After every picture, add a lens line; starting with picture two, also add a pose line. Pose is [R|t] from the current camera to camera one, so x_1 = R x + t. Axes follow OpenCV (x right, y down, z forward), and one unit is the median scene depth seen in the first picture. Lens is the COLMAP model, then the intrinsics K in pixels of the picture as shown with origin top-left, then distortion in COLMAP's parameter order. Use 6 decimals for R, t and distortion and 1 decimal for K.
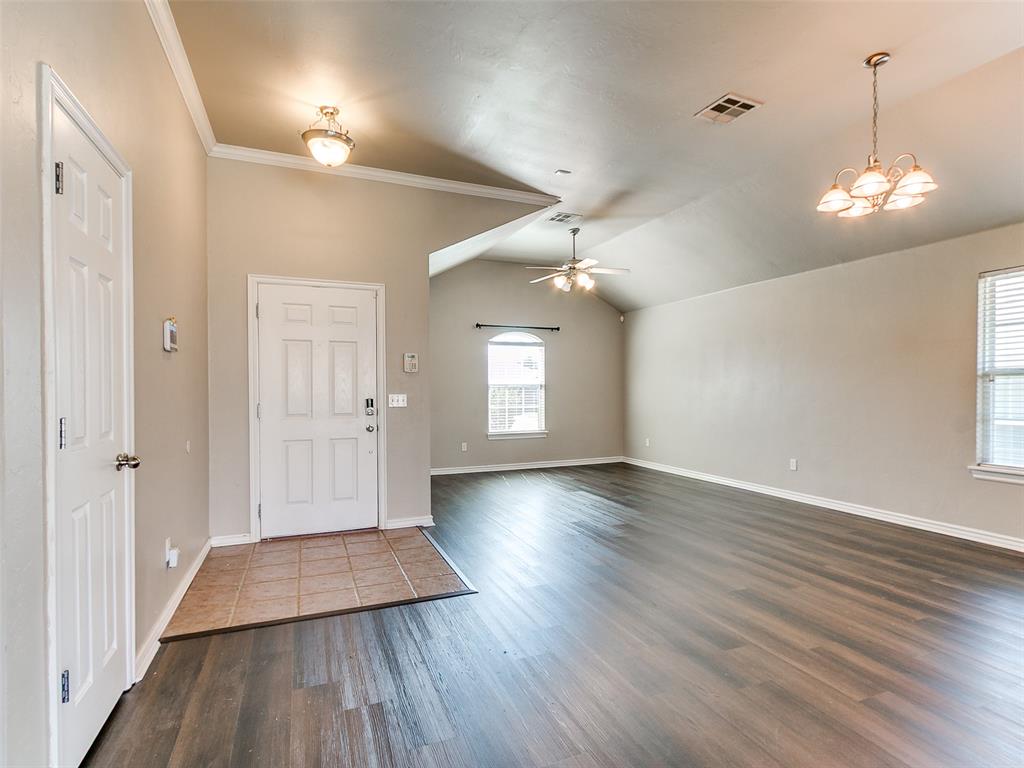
lens RADIAL K [[527.2, 0, 511.6], [0, 527.2, 392.4], [0, 0, 1]] dist [-0.000785, -0.001079]
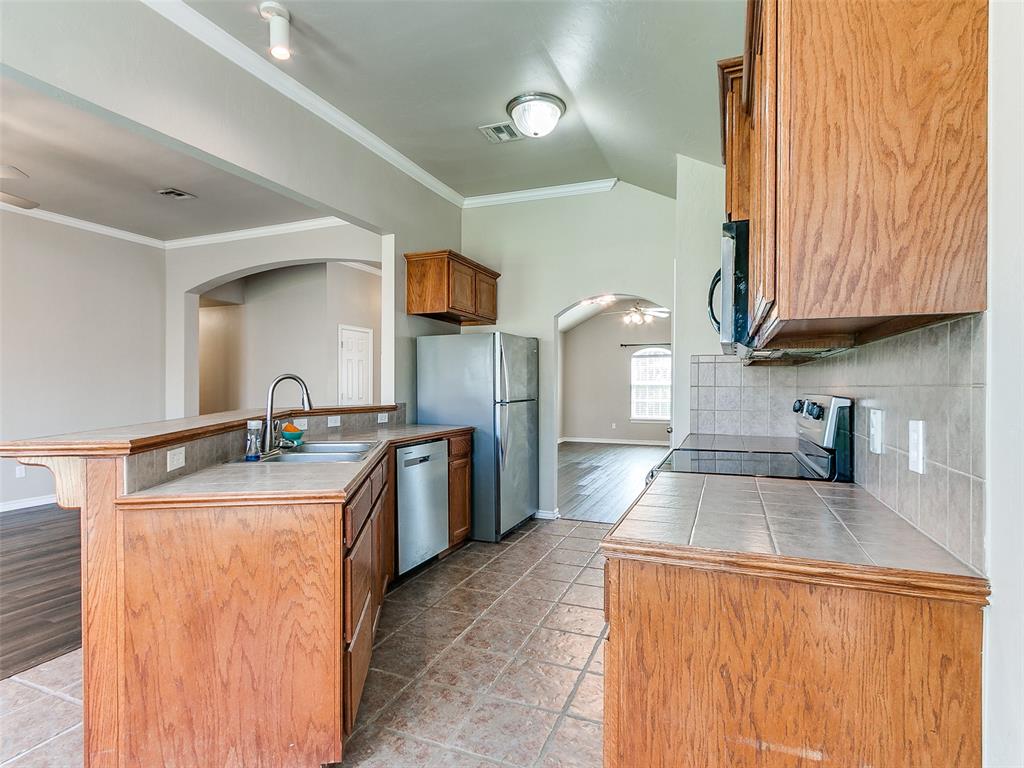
lens RADIAL K [[527.2, 0, 516.4], [0, 527.2, 387.5], [0, 0, 1]] dist [-0.000785, -0.001079]
pose [[0.721251, 0.009389, -0.692610, 0.753759], [-0.011927, 0.999928, 0.001135, -0.006104], [0.692571, 0.007443, 0.721312, -0.281833]]
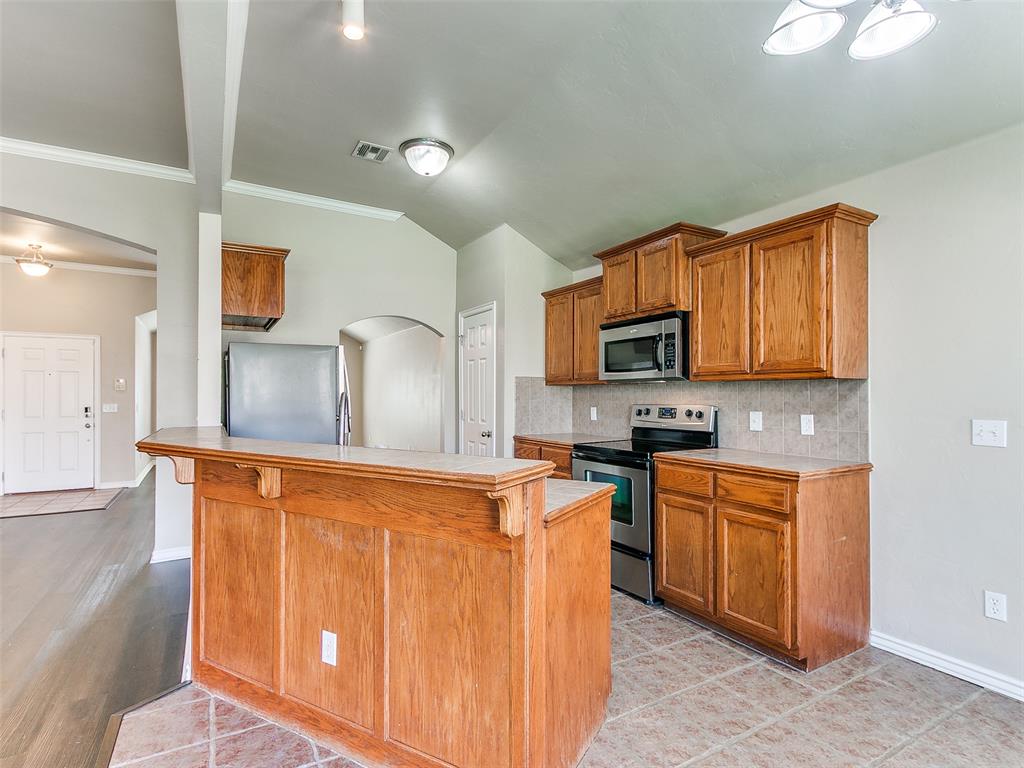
lens RADIAL K [[527.2, 0, 513.2], [0, 527.2, 389.8], [0, 0, 1]] dist [-0.000785, -0.001079]
pose [[0.990342, 0.005197, 0.138550, 0.463931], [-0.002725, 0.999834, -0.018026, -0.008783], [-0.138621, 0.017474, 0.990191, -0.449102]]
